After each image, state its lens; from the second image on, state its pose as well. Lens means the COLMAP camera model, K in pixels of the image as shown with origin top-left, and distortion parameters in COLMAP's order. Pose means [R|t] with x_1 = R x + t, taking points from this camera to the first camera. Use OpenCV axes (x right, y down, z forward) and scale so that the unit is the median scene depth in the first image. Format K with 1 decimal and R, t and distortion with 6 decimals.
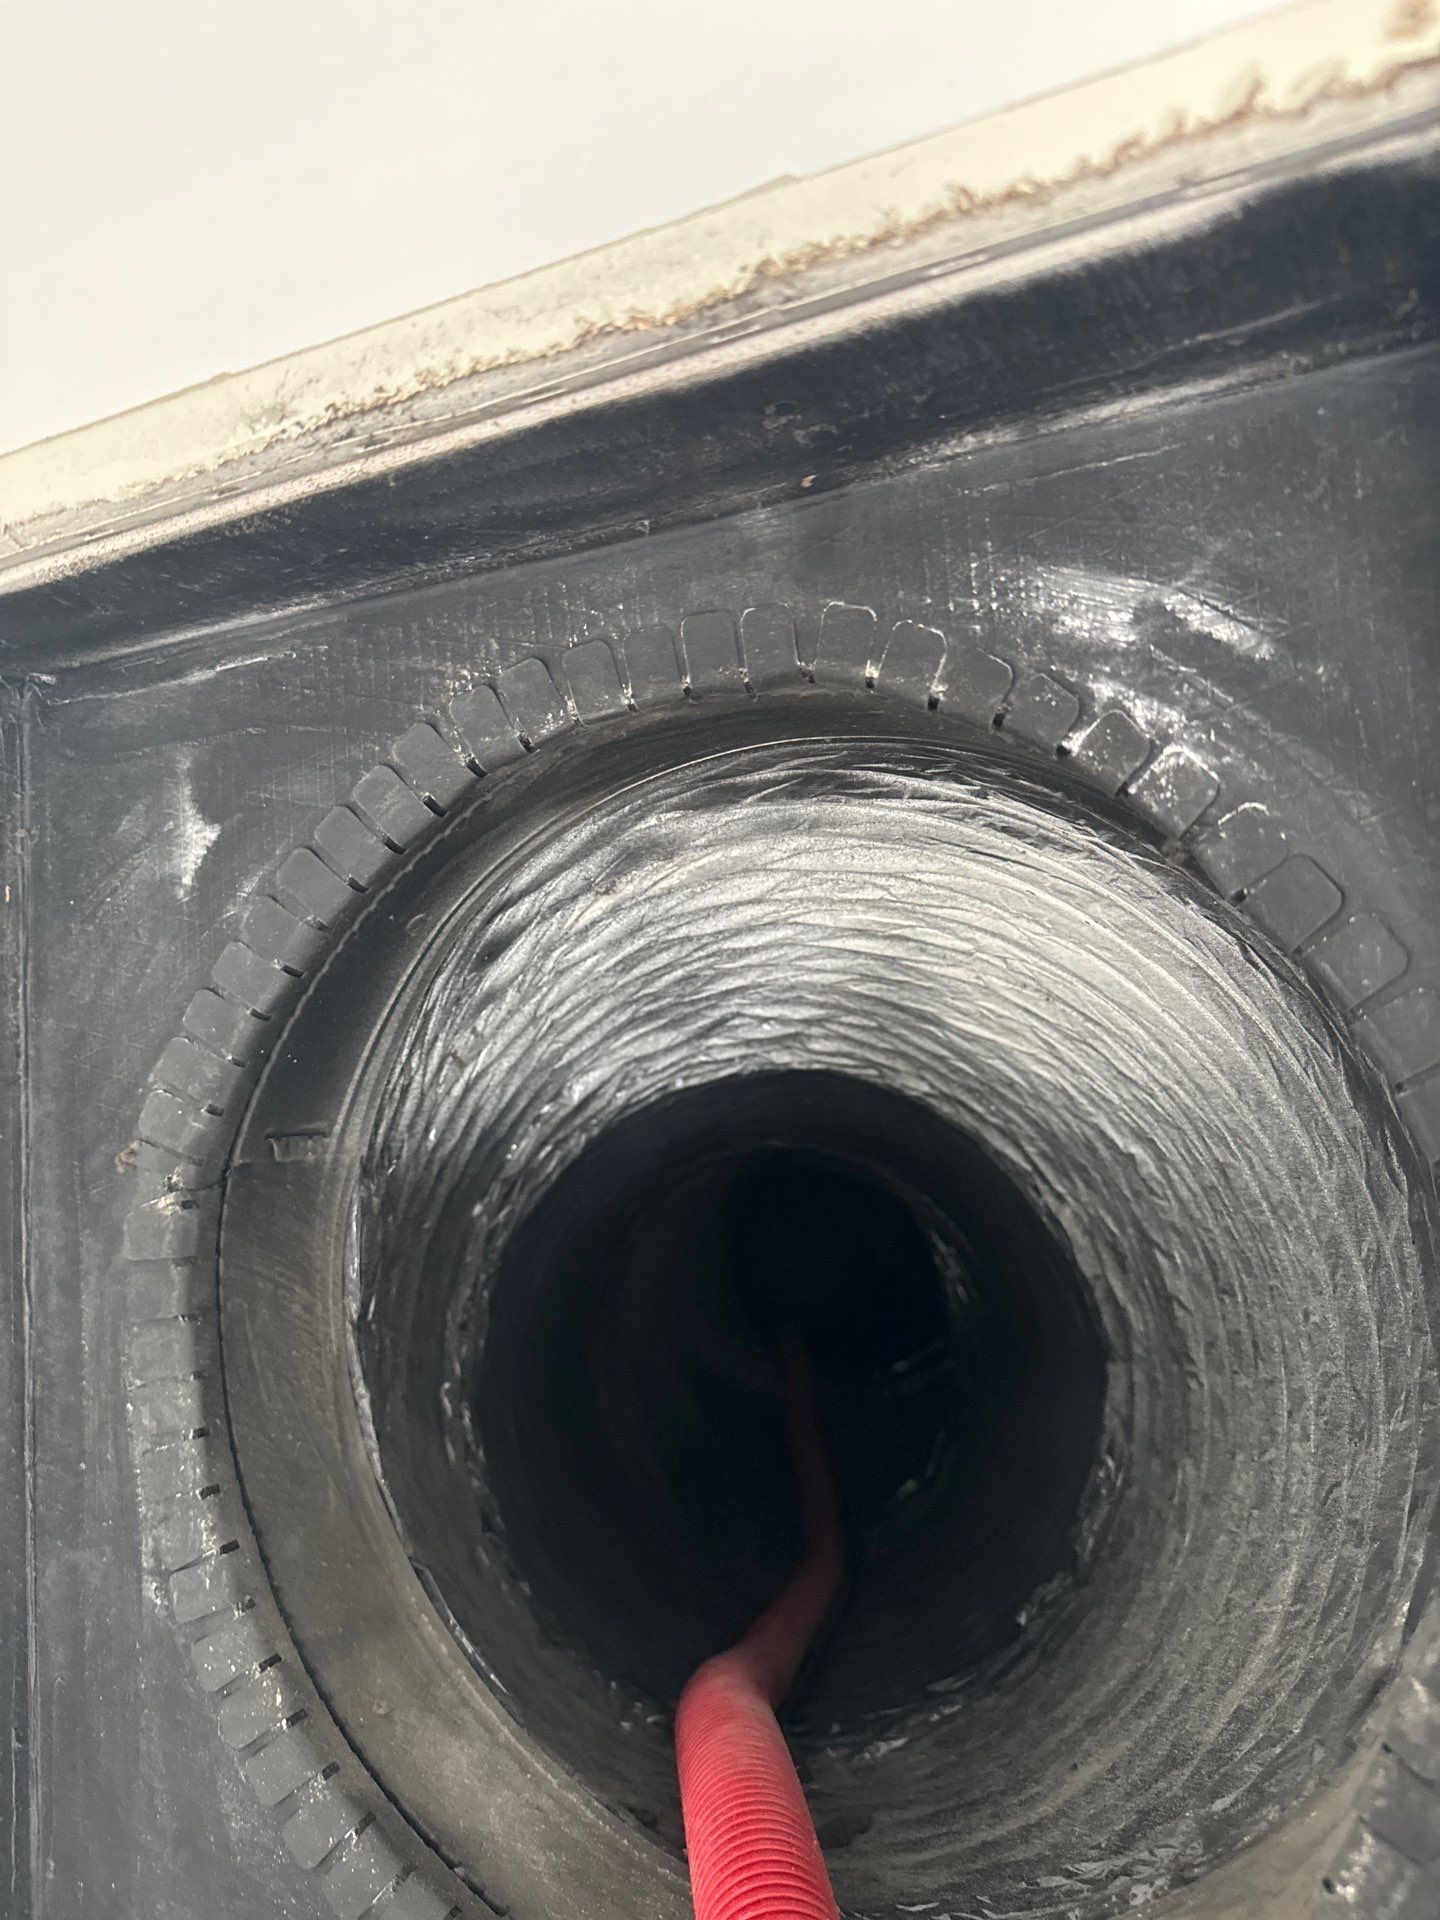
lens RADIAL K [[1378.1, 0, 741.2], [0, 1378.1, 965.9], [0, 0, 1]] dist [0.124952, -0.196114]
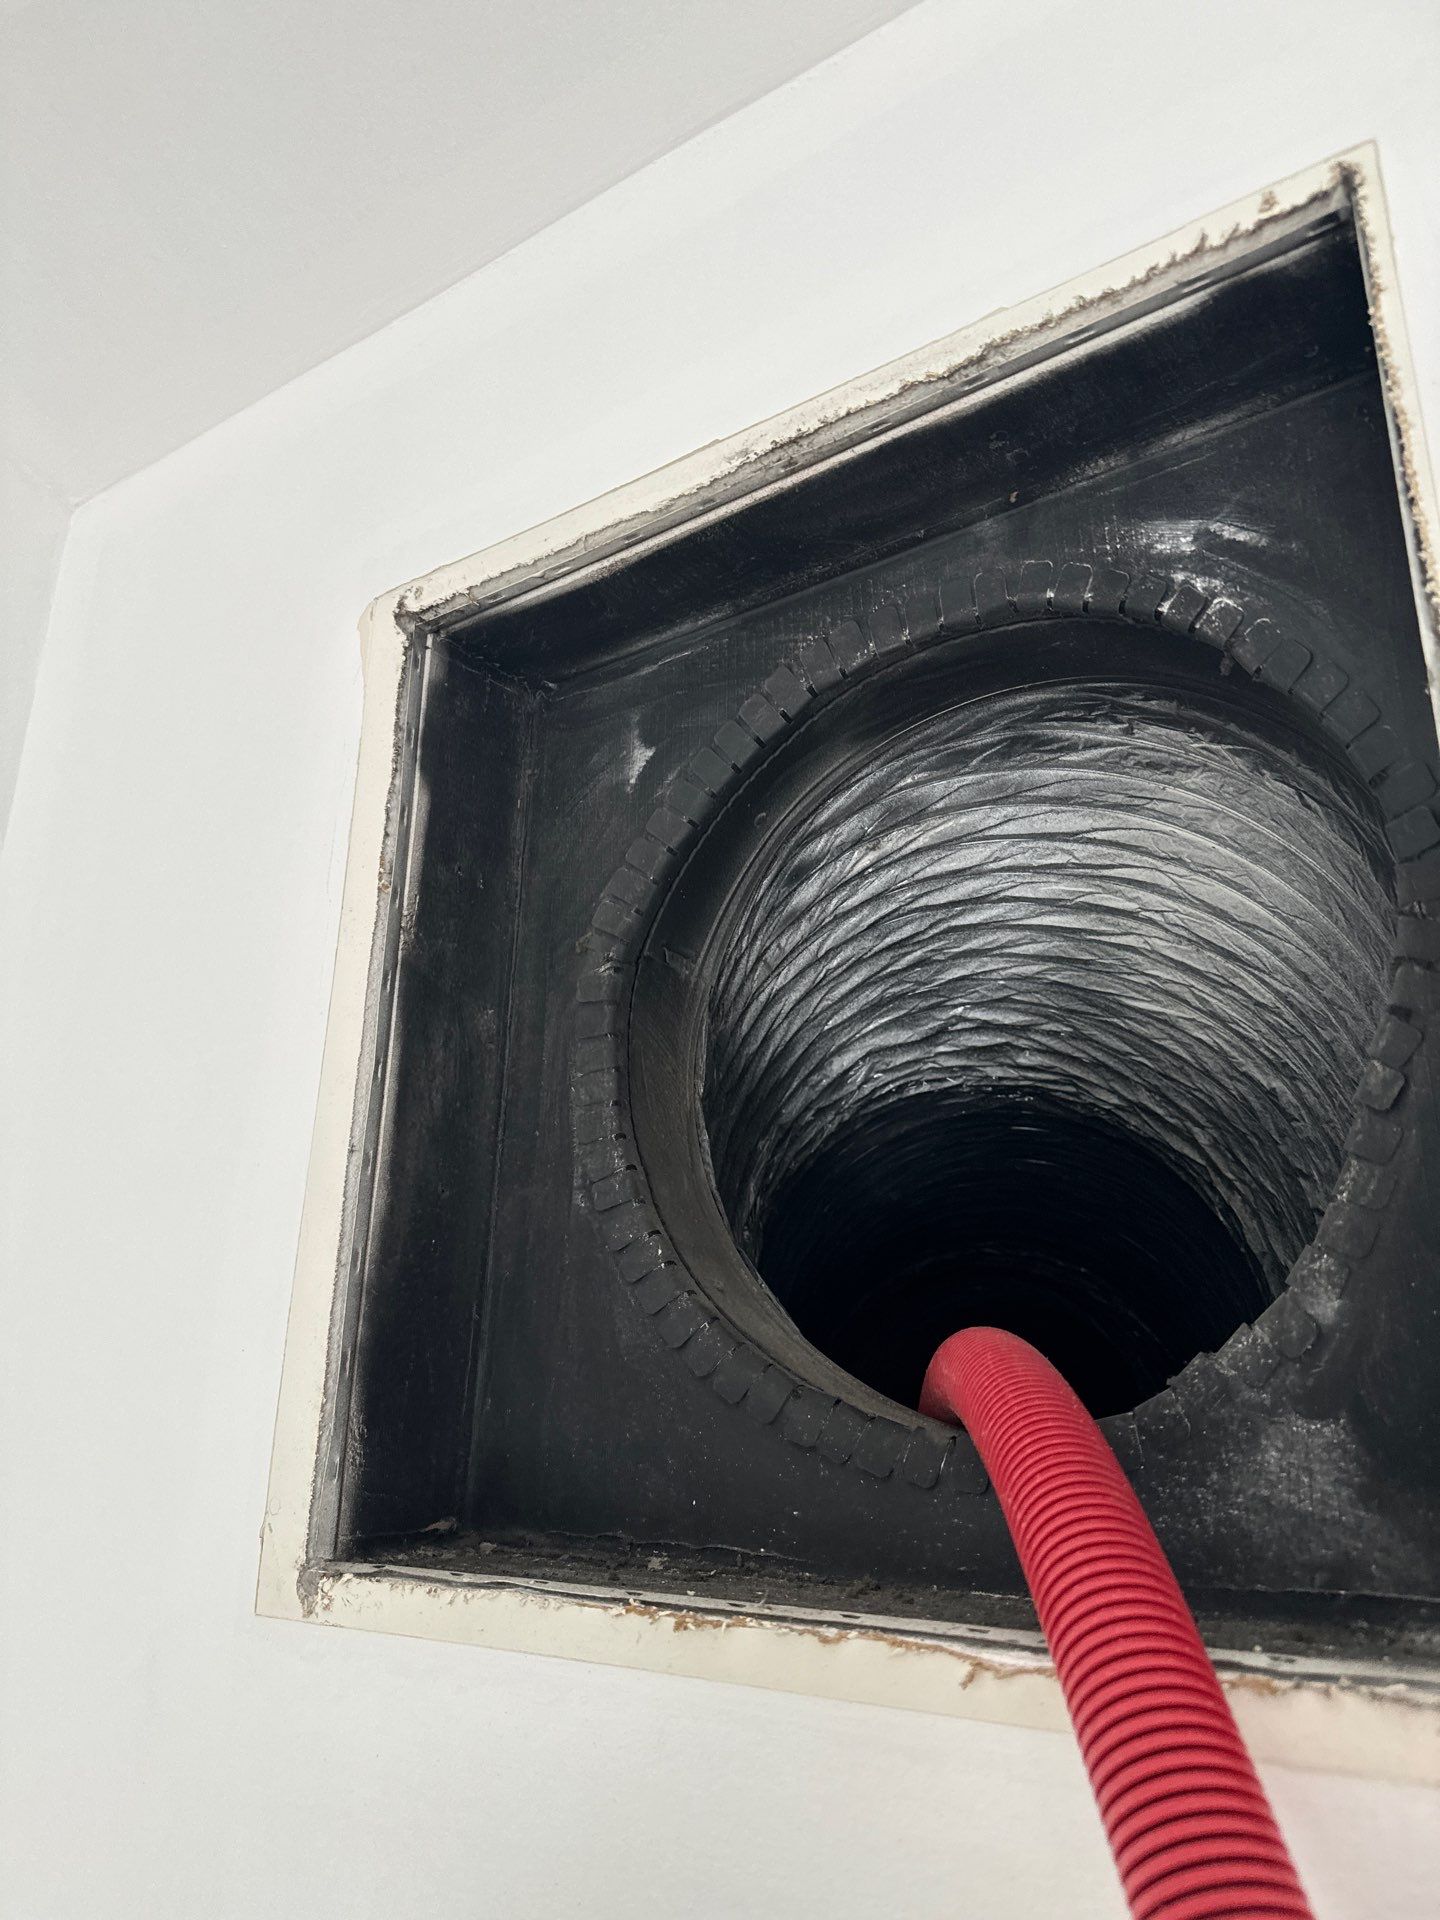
lens RADIAL K [[1410.0, 0, 709.4], [0, 1410.0, 985.3], [0, 0, 1]] dist [0.068412, -0.114383]
pose [[0.984448, 0.016991, -0.174852, -0.006270], [-0.061785, 0.965212, -0.254064, 0.601039], [0.164452, 0.260916, 0.951251, -0.527488]]
